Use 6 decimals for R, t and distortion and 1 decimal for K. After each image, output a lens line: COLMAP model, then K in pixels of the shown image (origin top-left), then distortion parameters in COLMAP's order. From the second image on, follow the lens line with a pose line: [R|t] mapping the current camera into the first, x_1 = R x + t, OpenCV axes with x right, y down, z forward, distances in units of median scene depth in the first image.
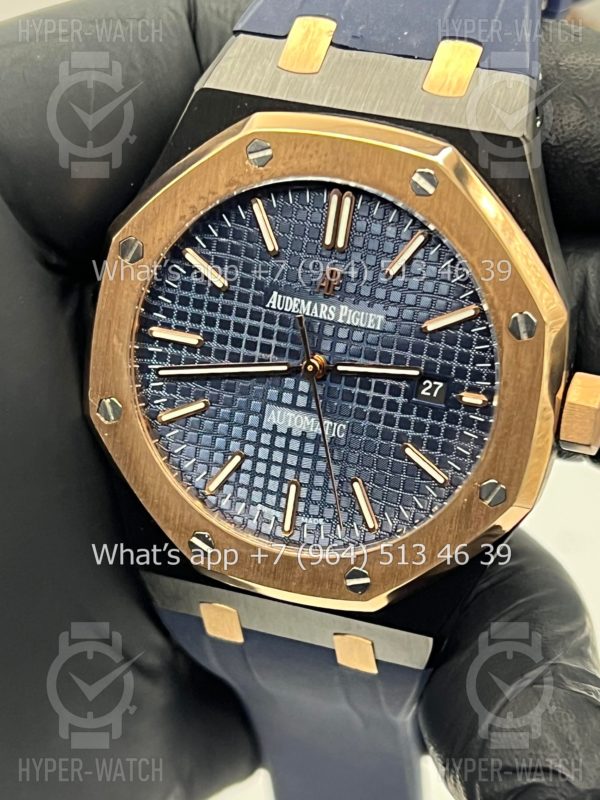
lens RADIAL K [[1807.3, 0, 300.0], [0, 1807.3, 400.0], [0, 0, 1]] dist [0.305800, 0.008118]
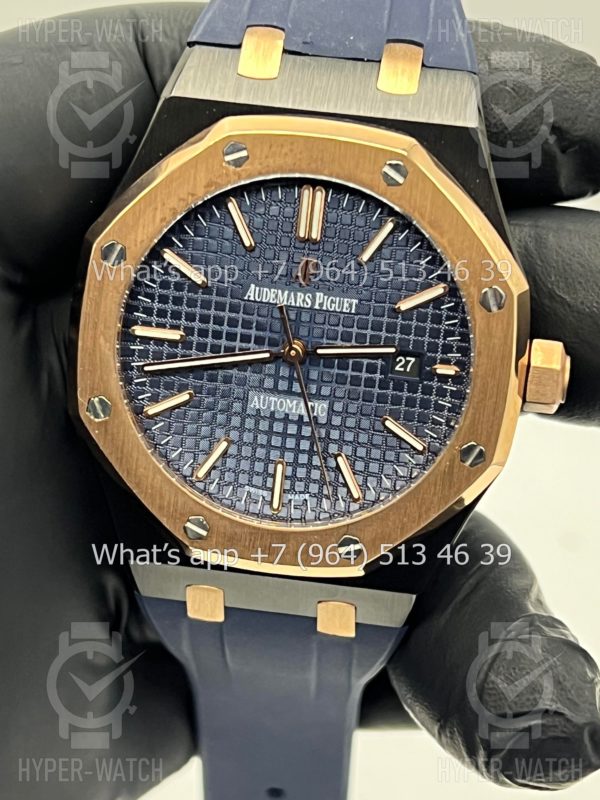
lens RADIAL K [[1807.3, 0, 300.0], [0, 1807.3, 400.0], [0, 0, 1]] dist [0.305800, 0.008118]
pose [[0.980604, -0.074982, 0.181088, -0.183854], [0.077304, 0.996991, -0.005787, 0.016298], [-0.180109, 0.019674, 0.983450, -0.051149]]
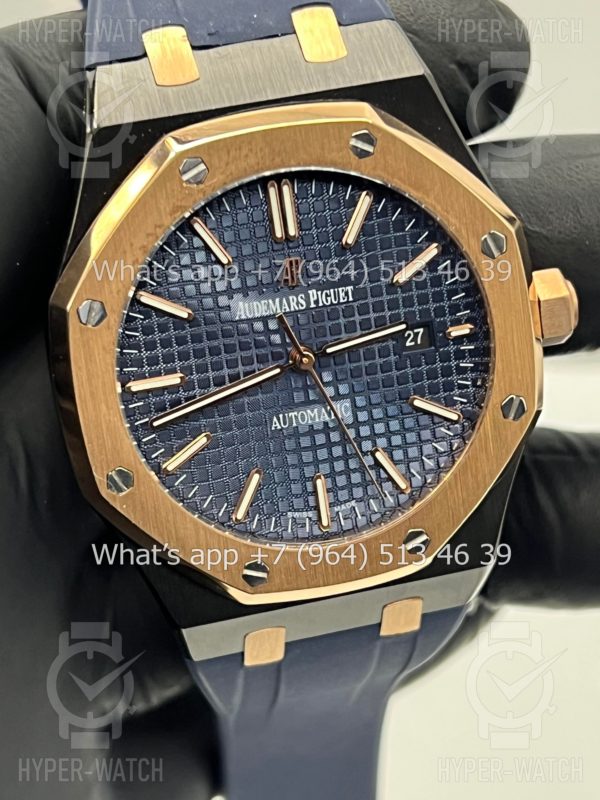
lens RADIAL K [[1807.3, 0, 300.0], [0, 1807.3, 400.0], [0, 0, 1]] dist [0.305800, 0.008118]
pose [[0.851450, -0.360800, 0.380600, -0.377432], [0.361980, 0.929454, 0.071306, -0.068524], [-0.379478, 0.077056, 0.921986, 0.087682]]
